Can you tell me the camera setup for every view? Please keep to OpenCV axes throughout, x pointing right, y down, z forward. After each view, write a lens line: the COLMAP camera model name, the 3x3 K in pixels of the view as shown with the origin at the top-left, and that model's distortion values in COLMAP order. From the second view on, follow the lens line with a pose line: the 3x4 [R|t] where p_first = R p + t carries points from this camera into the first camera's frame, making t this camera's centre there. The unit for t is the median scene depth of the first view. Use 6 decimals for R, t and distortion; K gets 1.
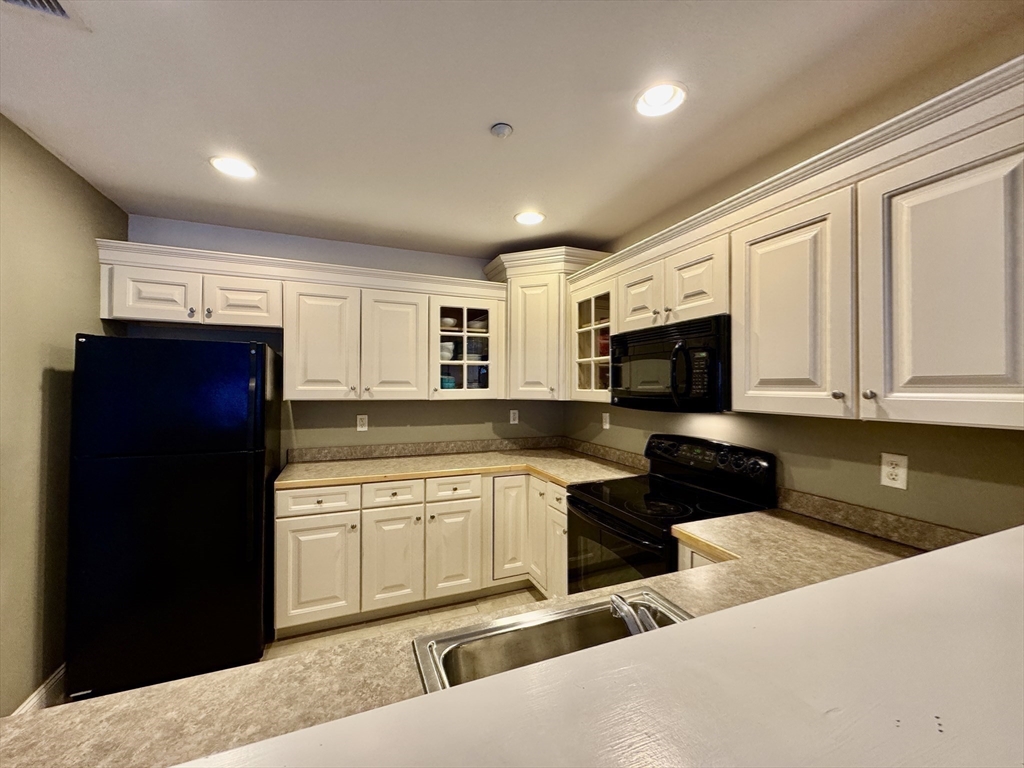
lens RADIAL K [[408.3, 0, 509.0], [0, 408.3, 385.3], [0, 0, 1]] dist [-0.000853, 0.000373]
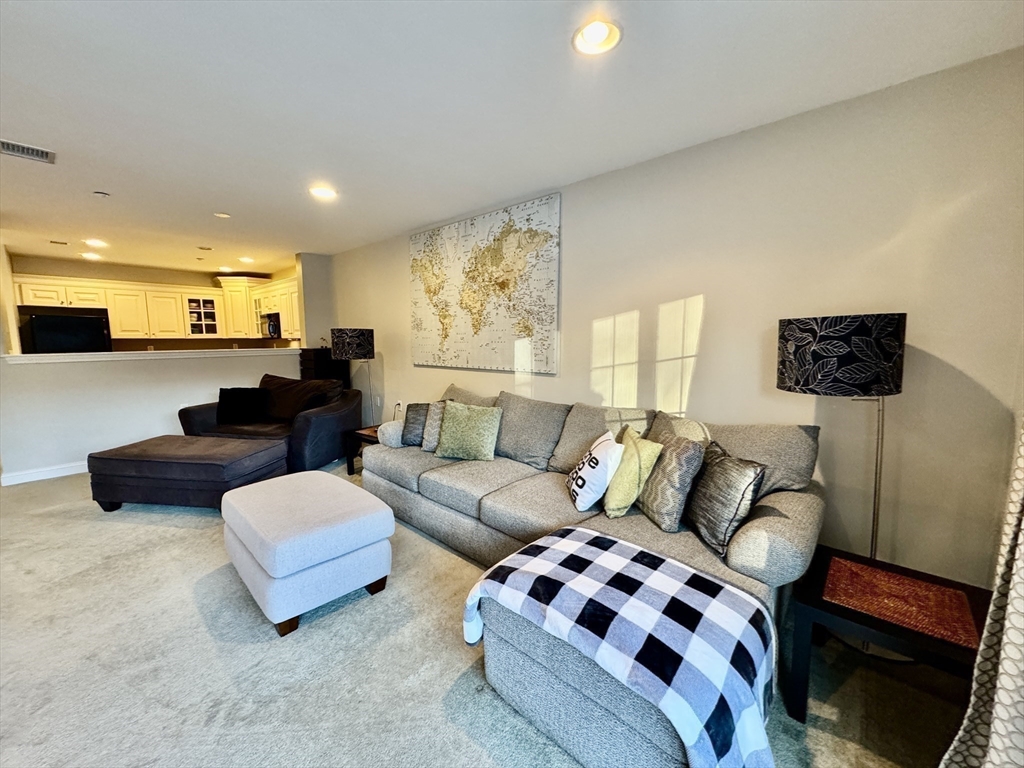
lens RADIAL K [[408.3, 0, 510.7], [0, 408.3, 388.0], [0, 0, 1]] dist [-0.000853, 0.000373]
pose [[0.901332, -0.061694, 0.428714, 0.480015], [0.005888, 0.991458, 0.130295, 0.022726], [-0.433090, -0.114915, 0.893995, -2.014400]]
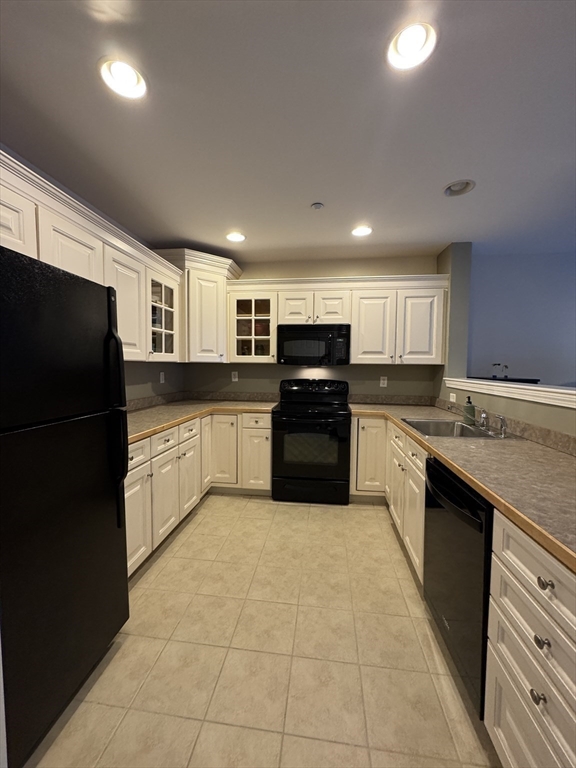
lens RADIAL K [[306.3, 0, 287.4], [0, 306.3, 384.8], [0, 0, 1]] dist [-0.000853, 0.000373]
pose [[0.486713, -0.052729, 0.871969, -0.754655], [-0.007576, 0.997884, 0.064572, 0.043184], [-0.873529, -0.038034, 0.485284, 0.251118]]
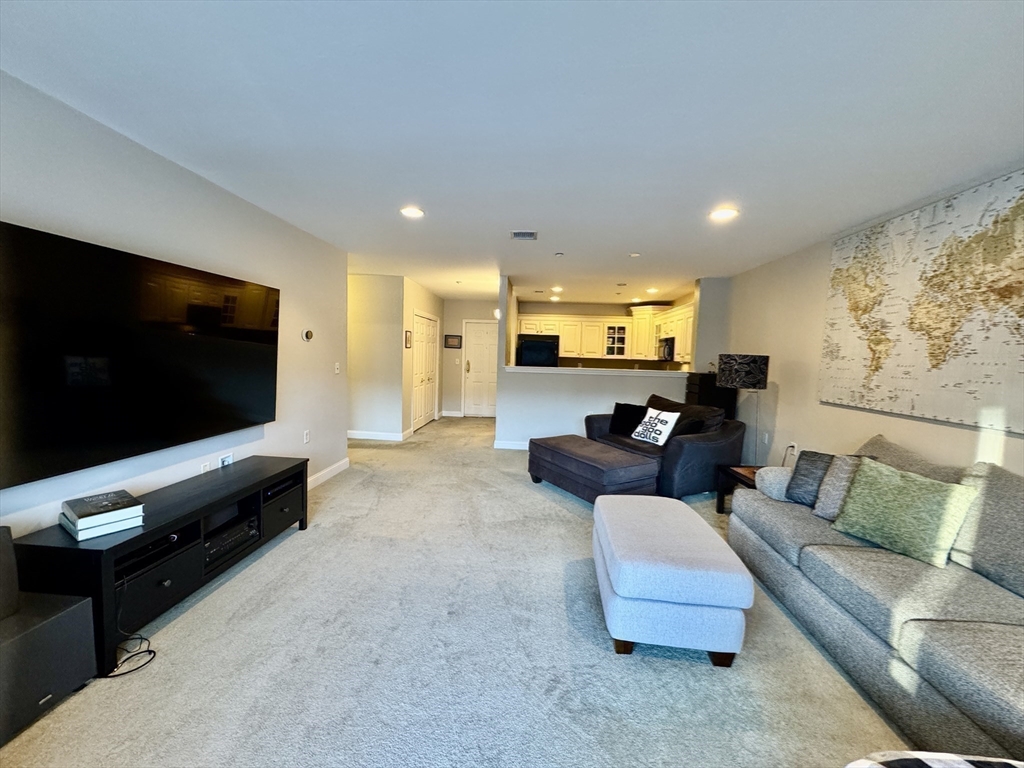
lens RADIAL K [[408.3, 0, 509.8], [0, 408.3, 385.2], [0, 0, 1]] dist [-0.000853, 0.000373]
pose [[0.896725, 0.057333, -0.438860, 0.516256], [-0.025316, 0.996595, 0.078468, 0.013477], [0.441864, -0.059254, 0.895123, -1.970441]]
